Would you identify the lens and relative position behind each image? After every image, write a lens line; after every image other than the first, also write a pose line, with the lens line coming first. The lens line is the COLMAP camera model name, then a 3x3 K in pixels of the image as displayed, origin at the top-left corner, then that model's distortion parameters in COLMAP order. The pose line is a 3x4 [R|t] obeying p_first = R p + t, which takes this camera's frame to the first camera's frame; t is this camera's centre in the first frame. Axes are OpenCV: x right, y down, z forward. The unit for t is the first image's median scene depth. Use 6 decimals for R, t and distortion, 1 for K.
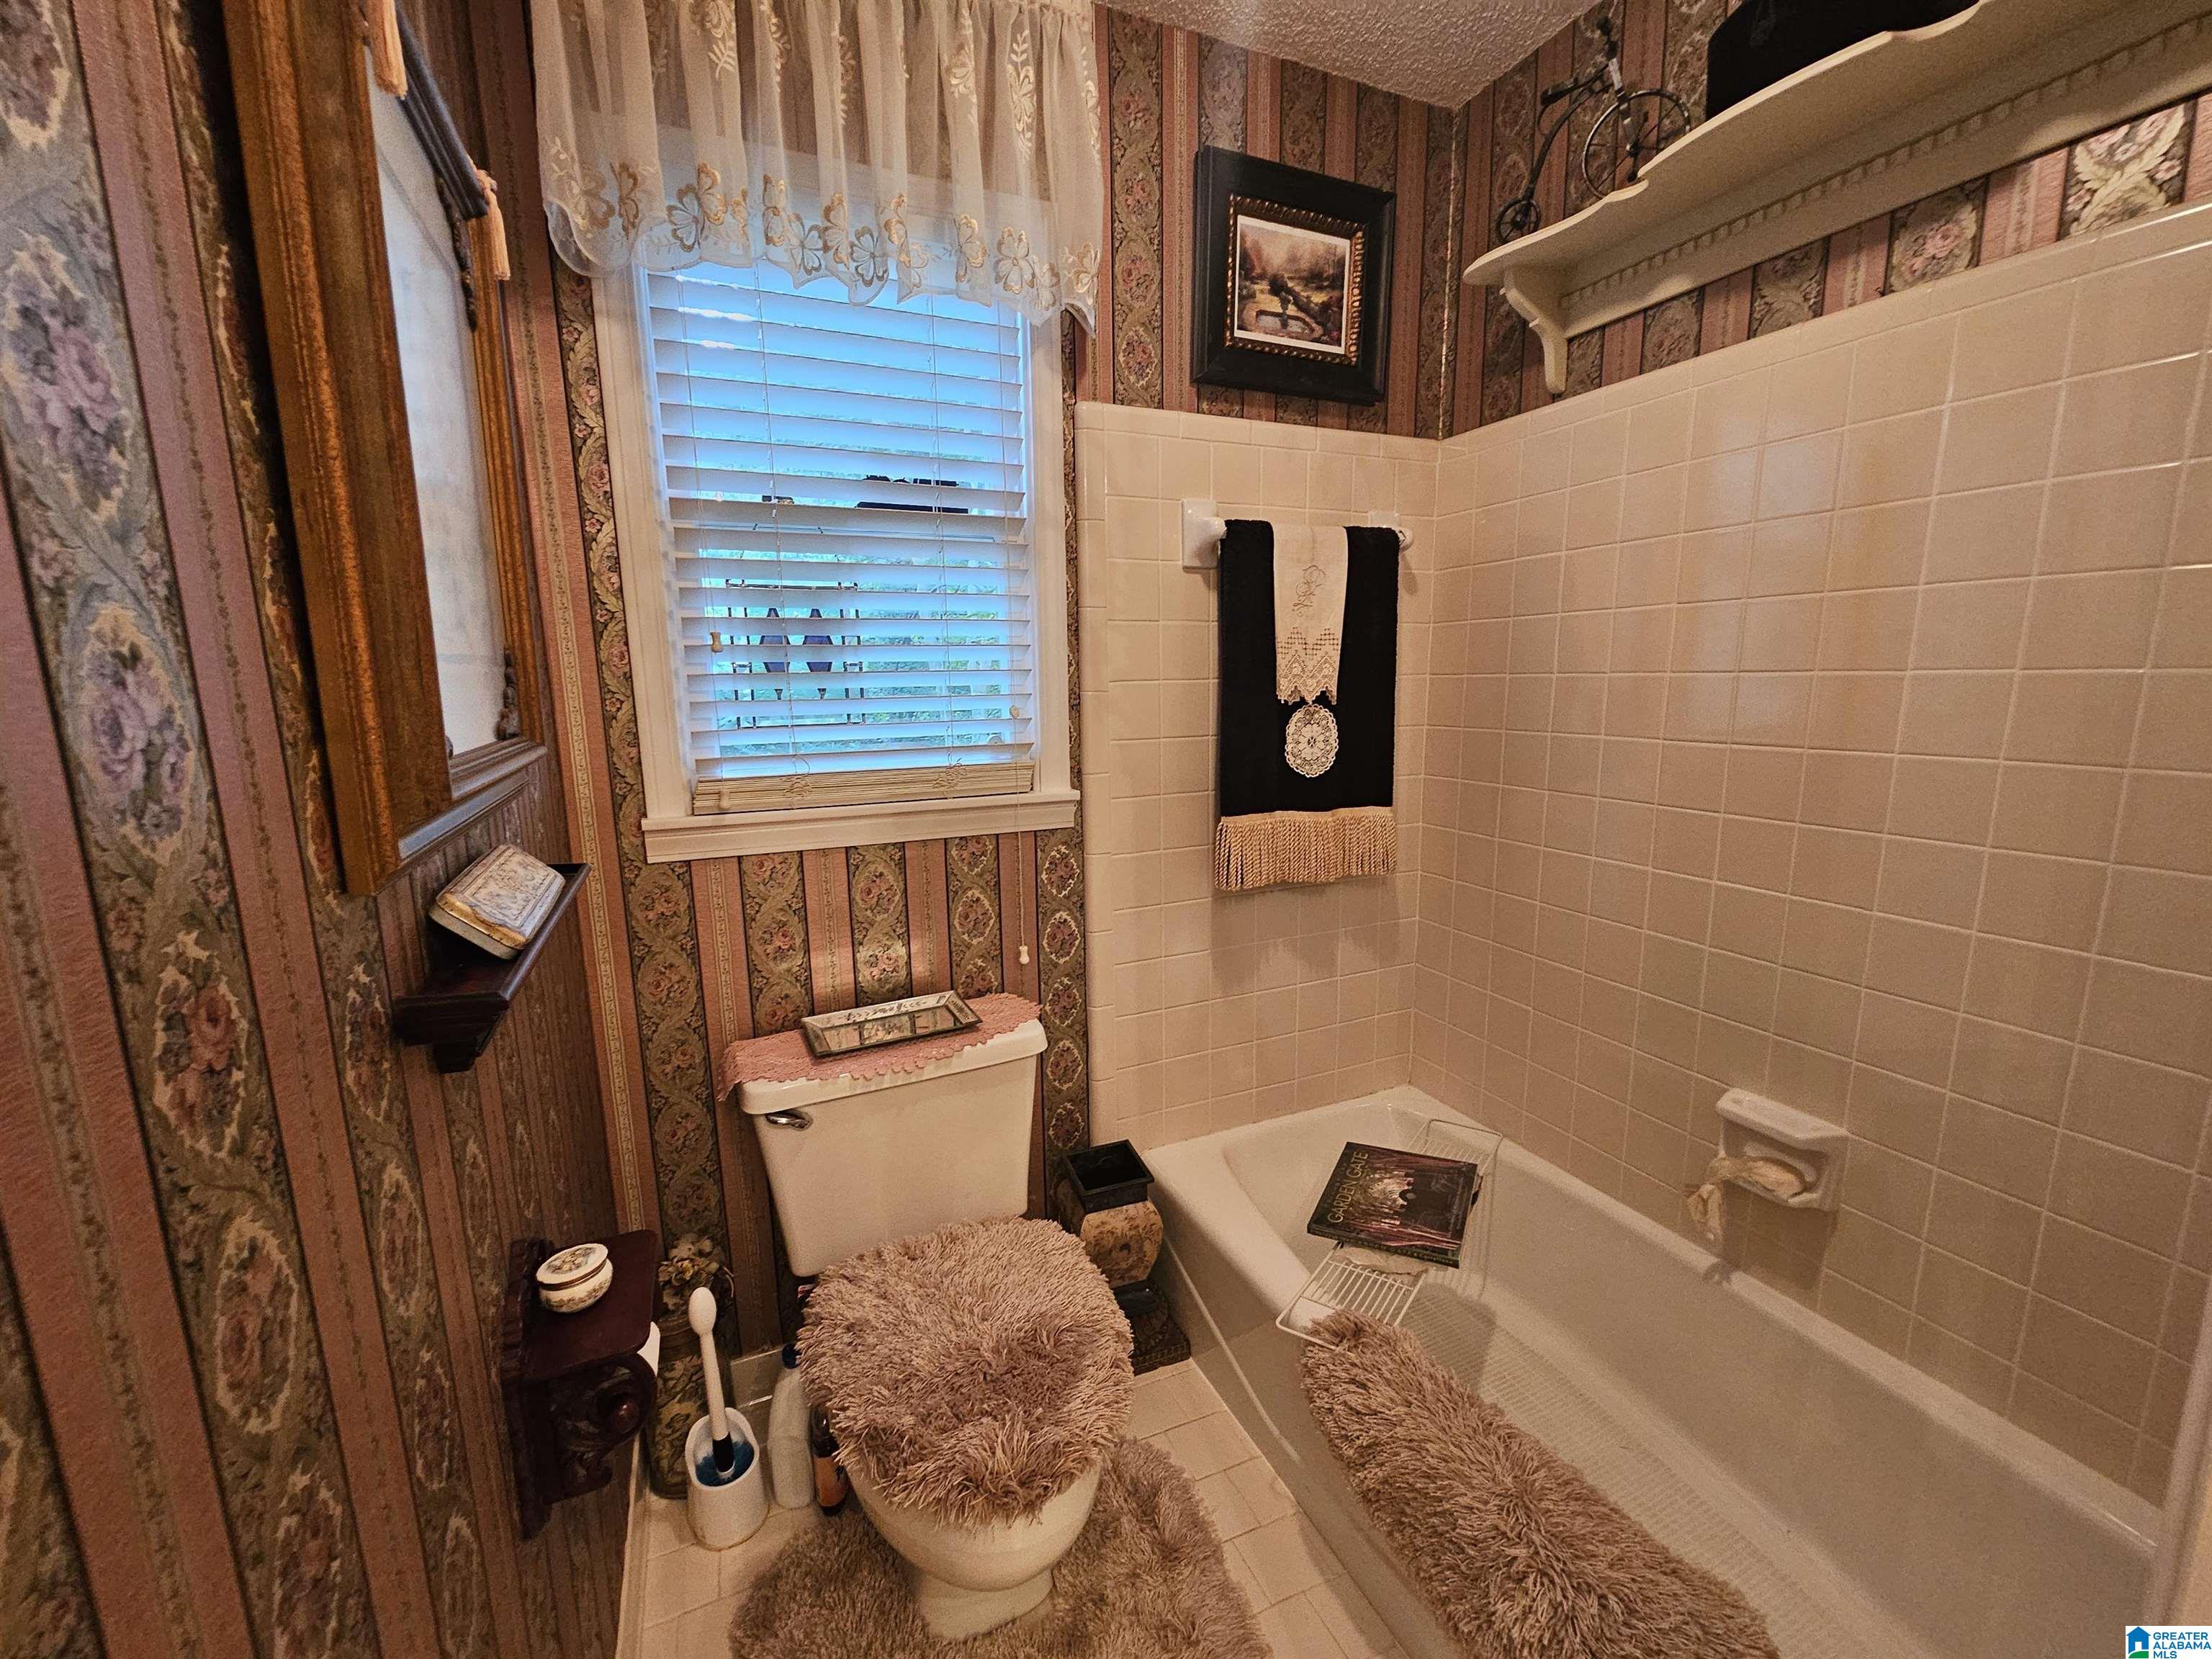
lens RADIAL K [[918.9, 0, 1108.0], [0, 918.9, 839.2], [0, 0, 1]] dist [-0.000290, -0.000003]
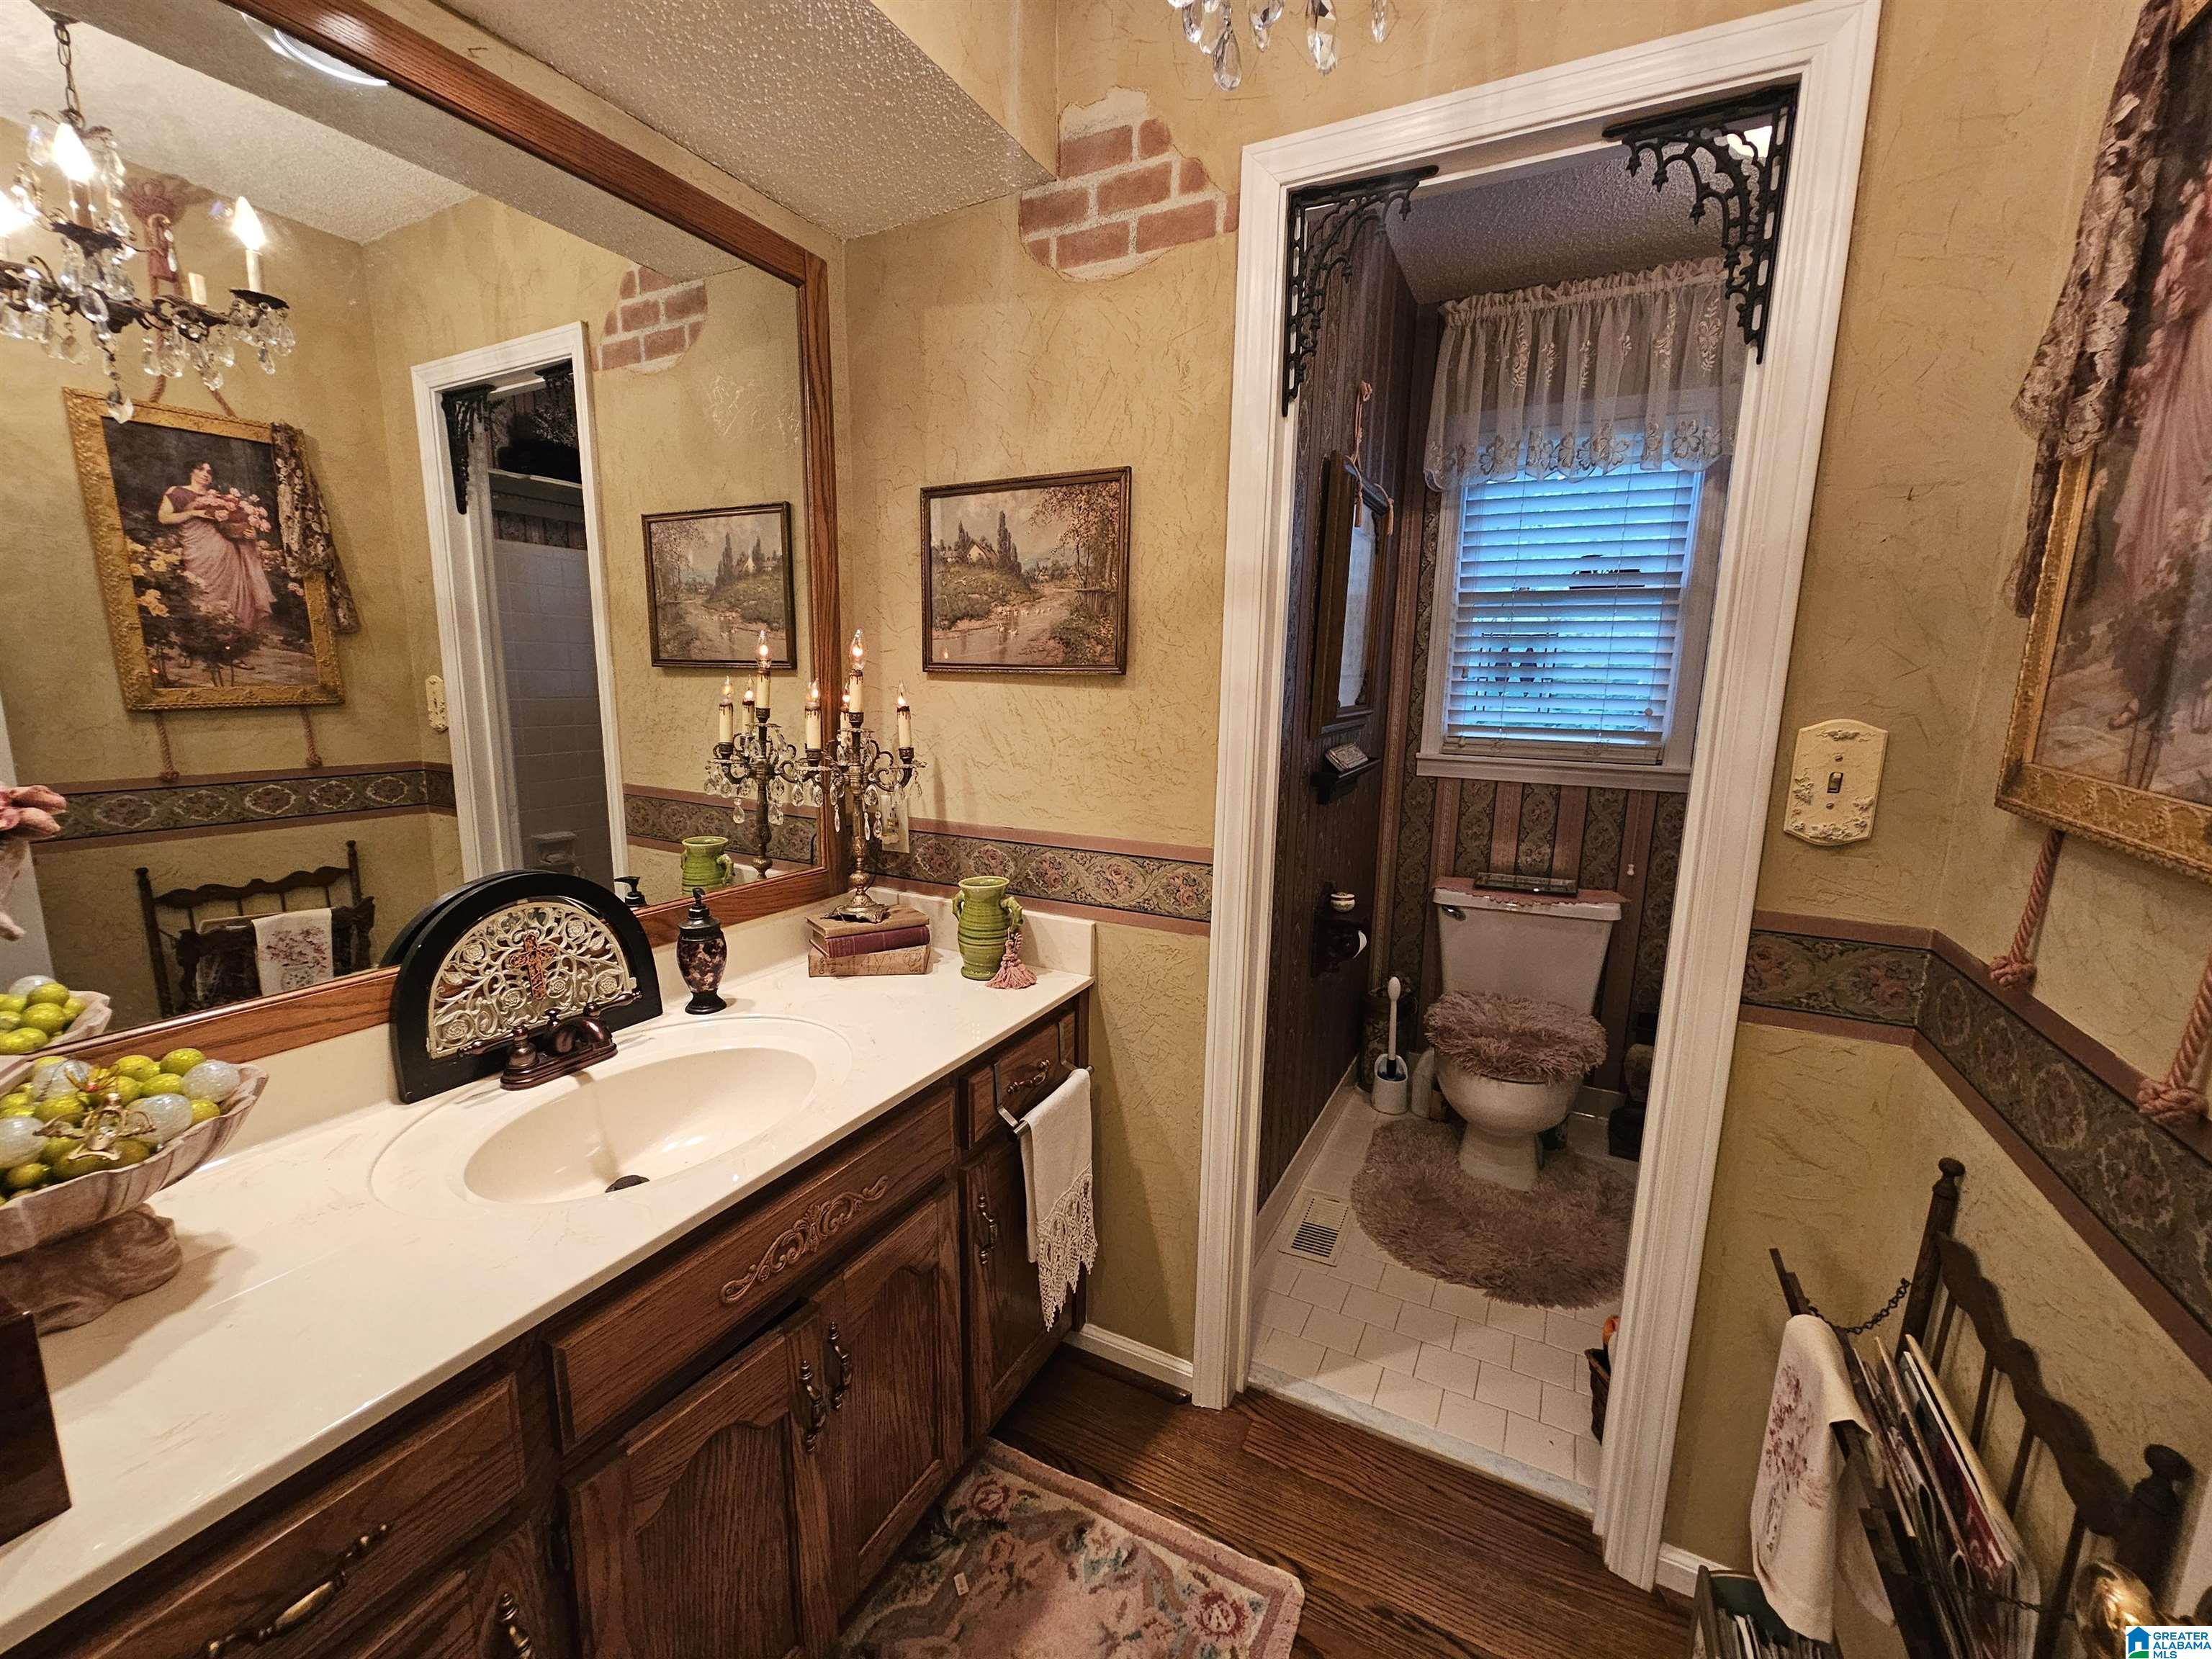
lens RADIAL K [[918.9, 0, 1103.0], [0, 918.9, 835.9], [0, 0, 1]] dist [-0.000290, -0.000003]
pose [[0.626390, 0.166567, -0.761506, 0.626820], [-0.167103, 0.982886, 0.077537, 0.117924], [0.761388, 0.078681, 0.643504, -0.807624]]
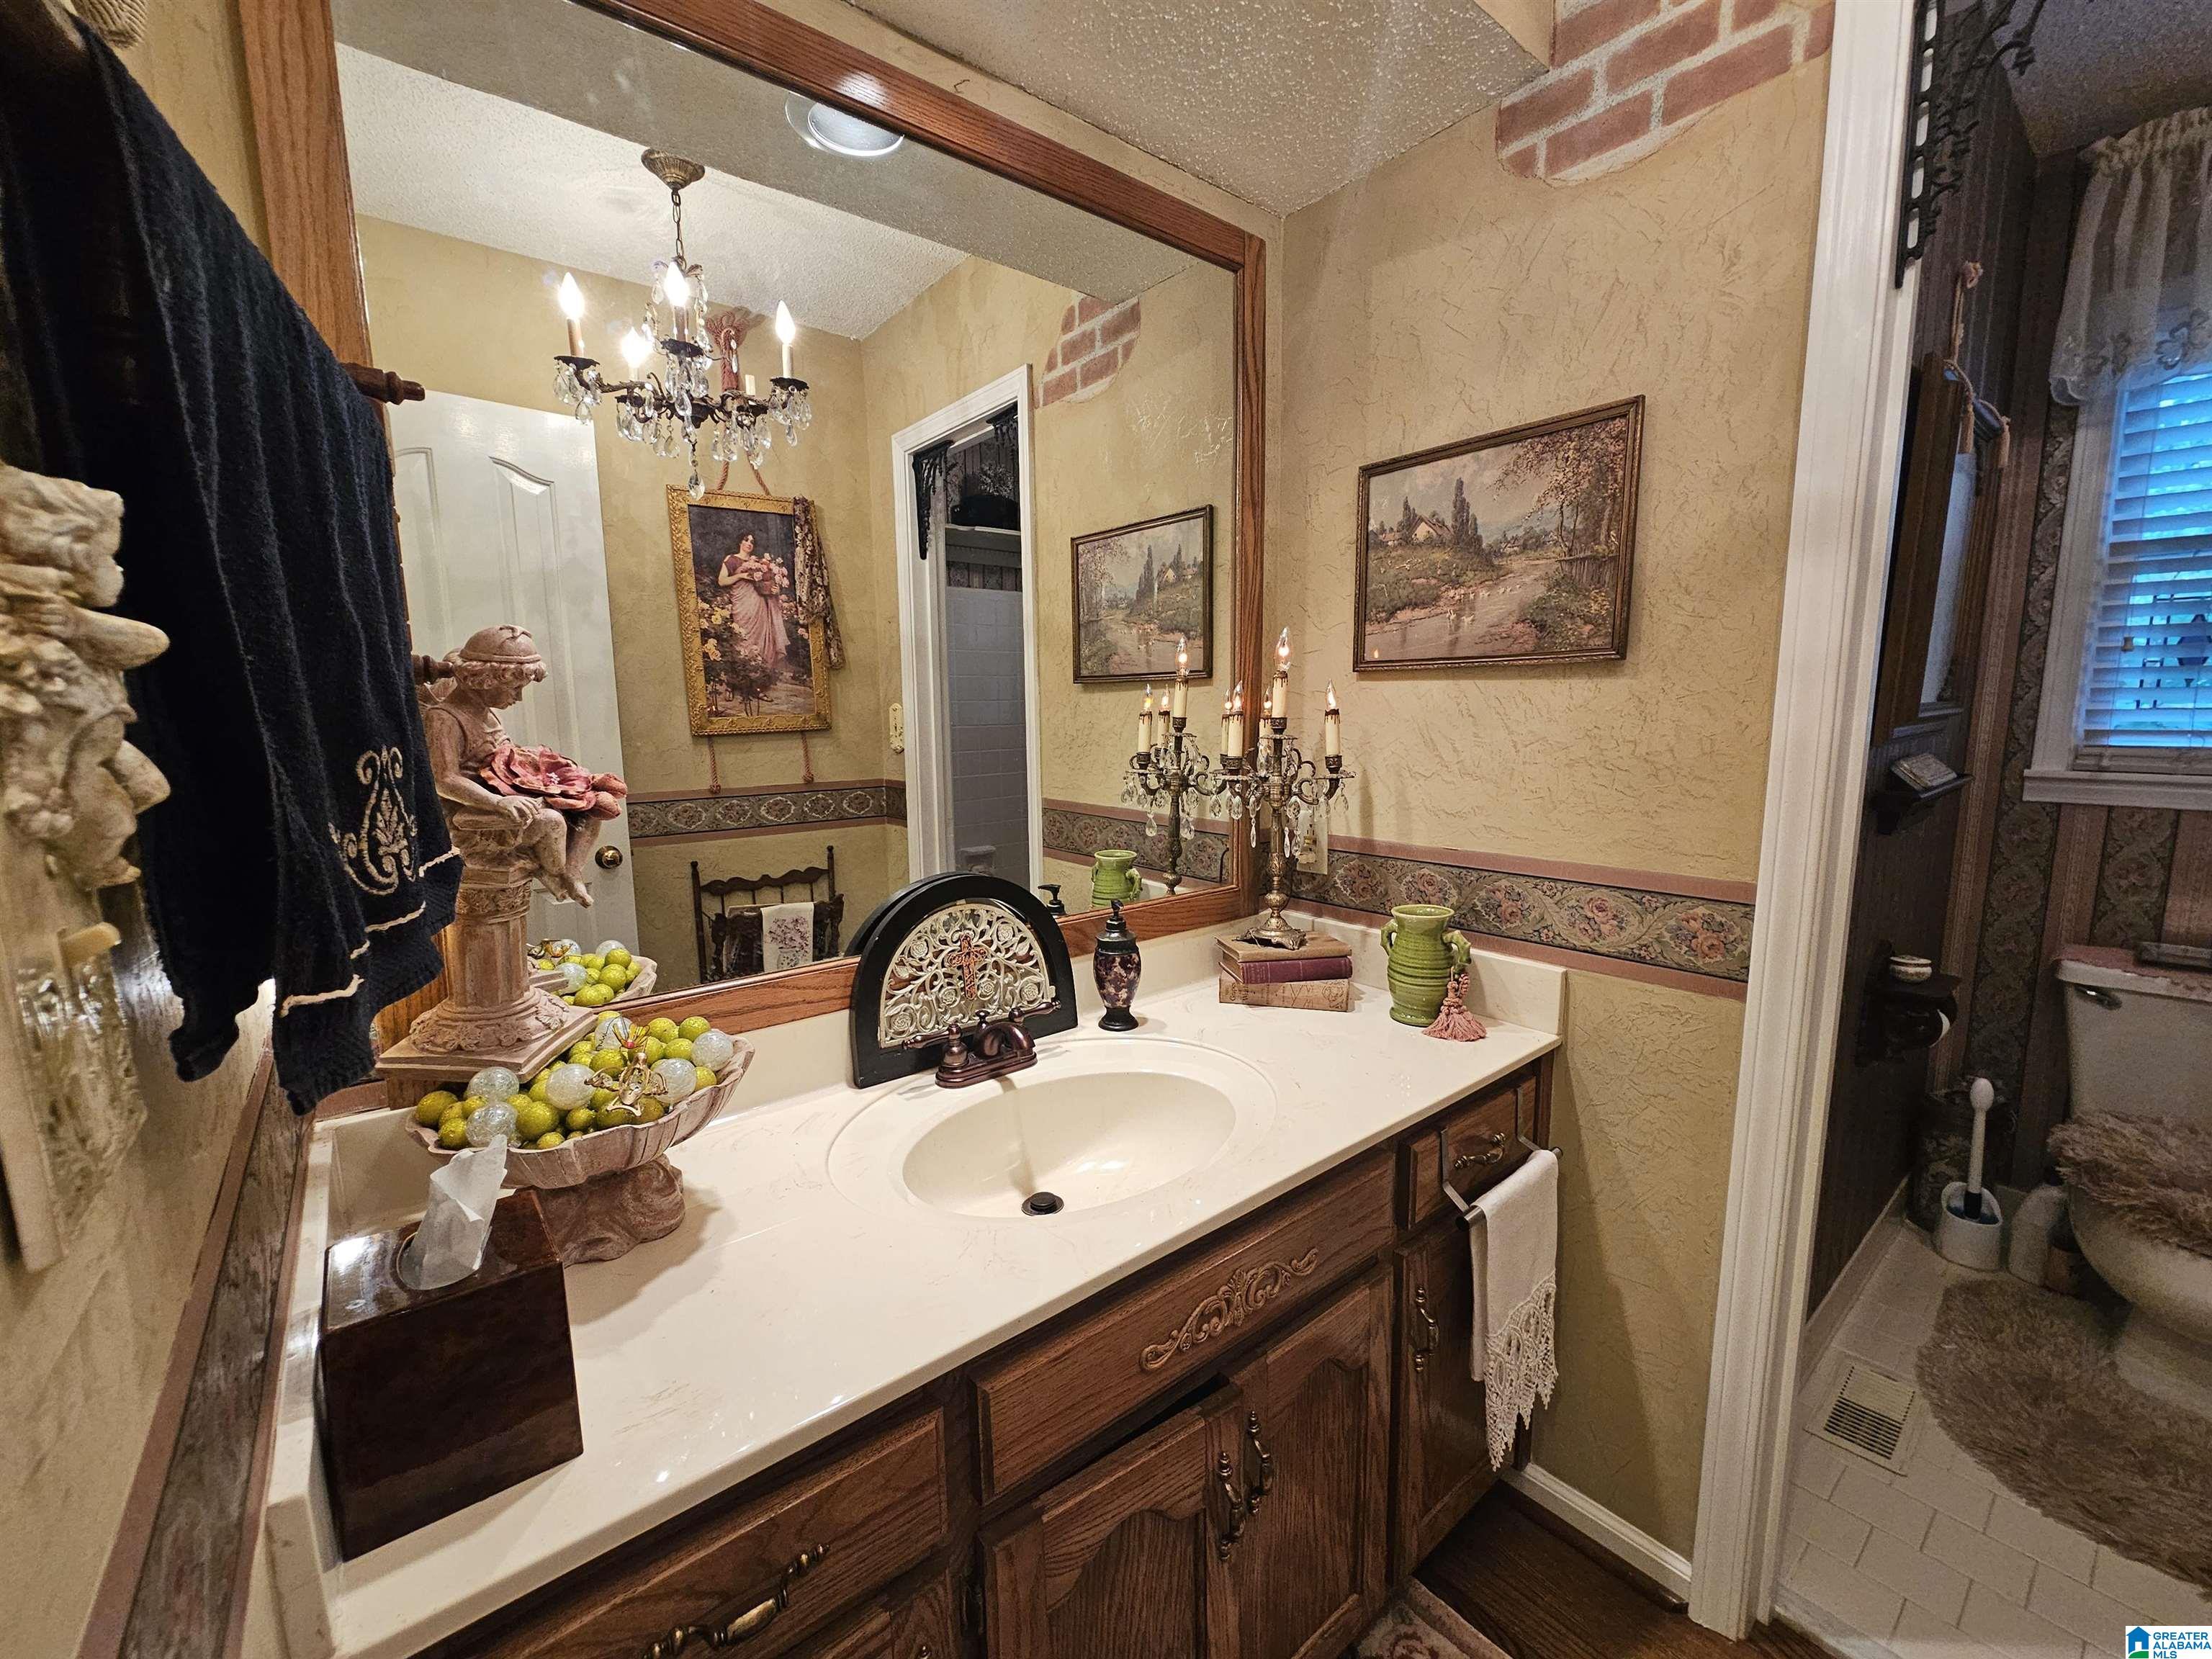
lens RADIAL K [[918.9, 0, 1099.5], [0, 918.9, 832.1], [0, 0, 1]] dist [-0.000290, -0.000003]
pose [[0.271853, 0.150342, -0.950523, 0.492118], [-0.161769, 0.980805, 0.108866, 0.155779], [0.948645, 0.124169, 0.290956, -0.801535]]
